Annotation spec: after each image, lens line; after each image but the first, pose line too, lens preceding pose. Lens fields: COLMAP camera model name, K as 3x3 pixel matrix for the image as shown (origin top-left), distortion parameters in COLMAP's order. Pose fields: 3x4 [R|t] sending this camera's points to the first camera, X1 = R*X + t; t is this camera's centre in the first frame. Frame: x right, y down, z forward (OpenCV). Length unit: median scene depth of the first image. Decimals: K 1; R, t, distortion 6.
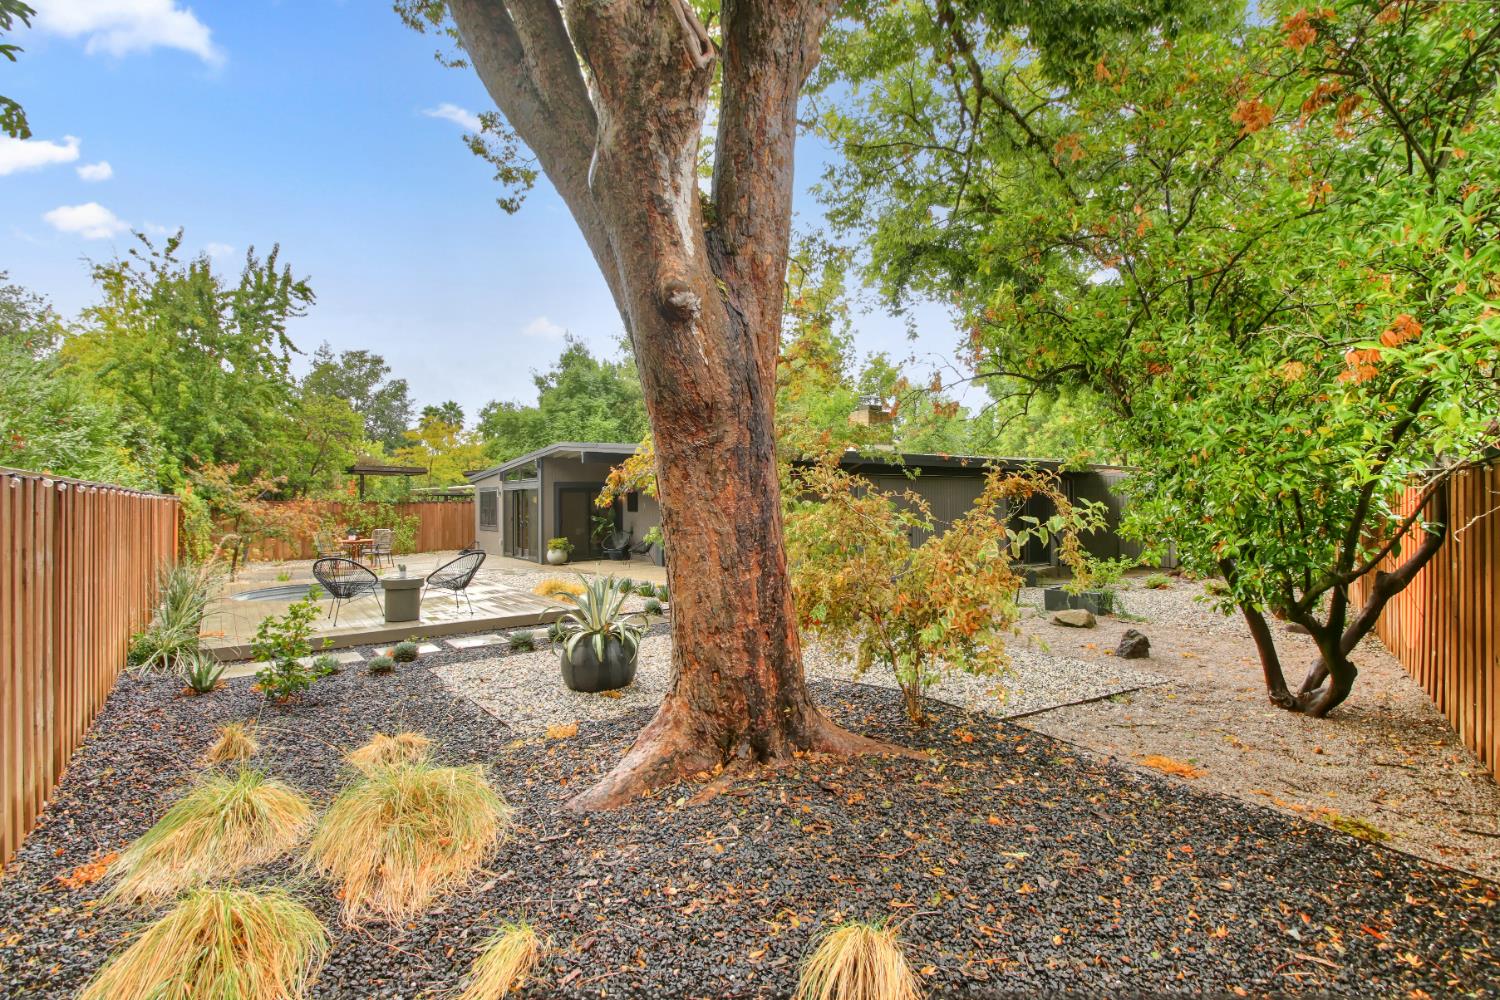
lens RADIAL K [[668.1, 0, 750.0], [0, 668.1, 500.0], [0, 0, 1]] dist [0.002436, -0.000557]
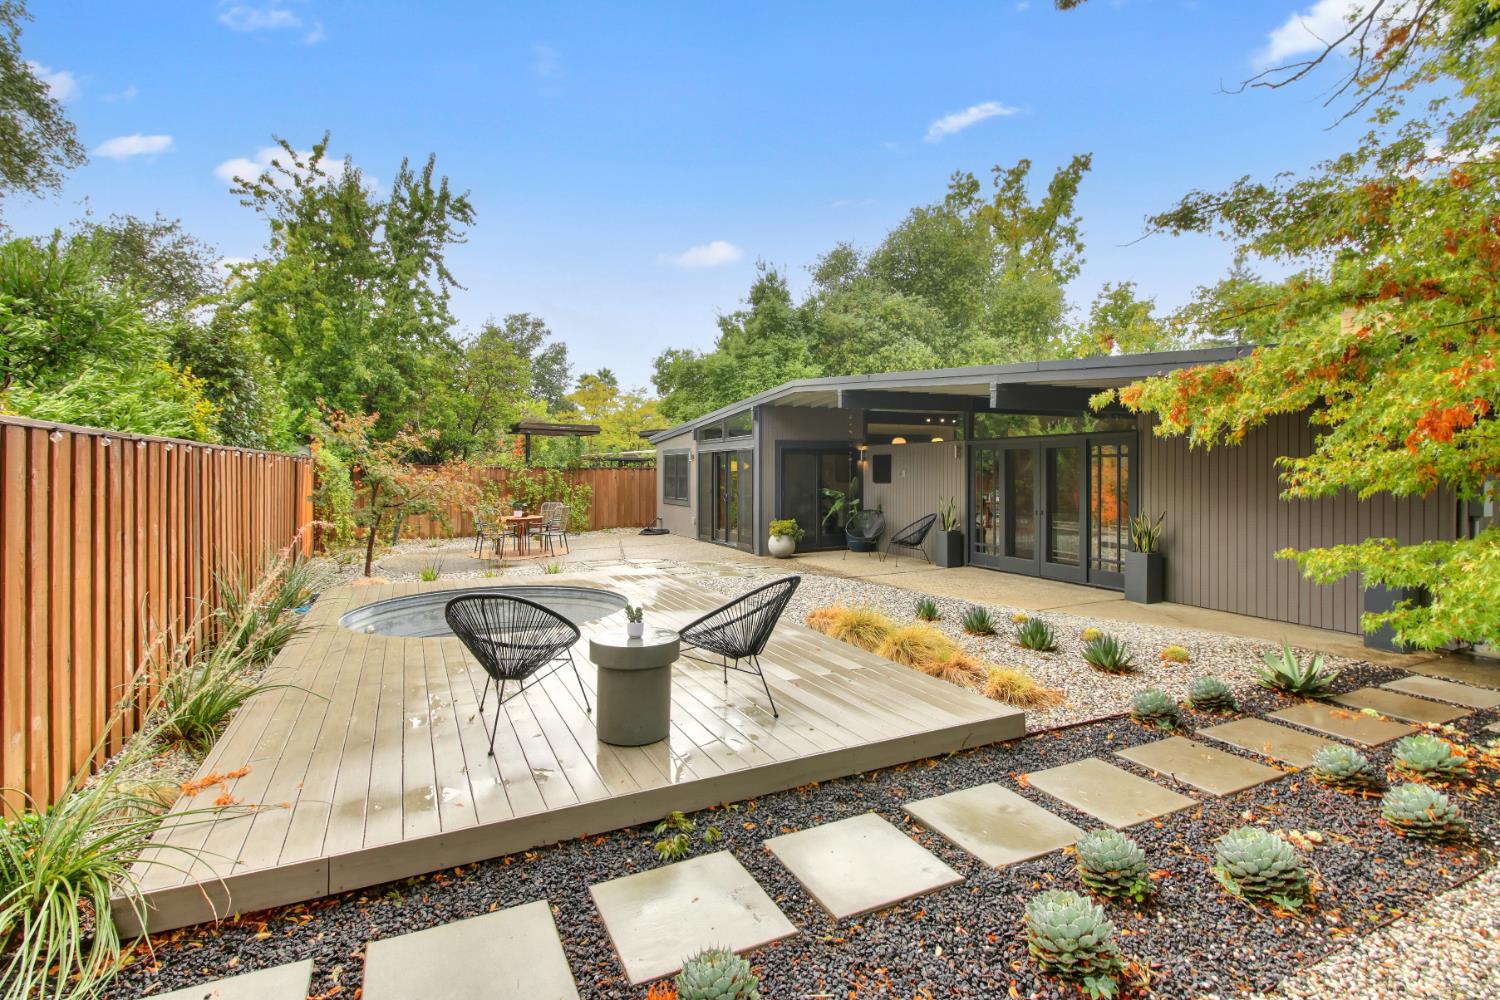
lens RADIAL K [[699.9, 0, 748.5], [0, 699.9, 478.3], [0, 0, 1]] dist [0.025163, 0.000245]
pose [[0.977077, 0.009020, -0.212696, -0.137247], [-0.006397, 0.999895, 0.013018, 0.003495], [0.212791, -0.011359, 0.977032, 0.224114]]
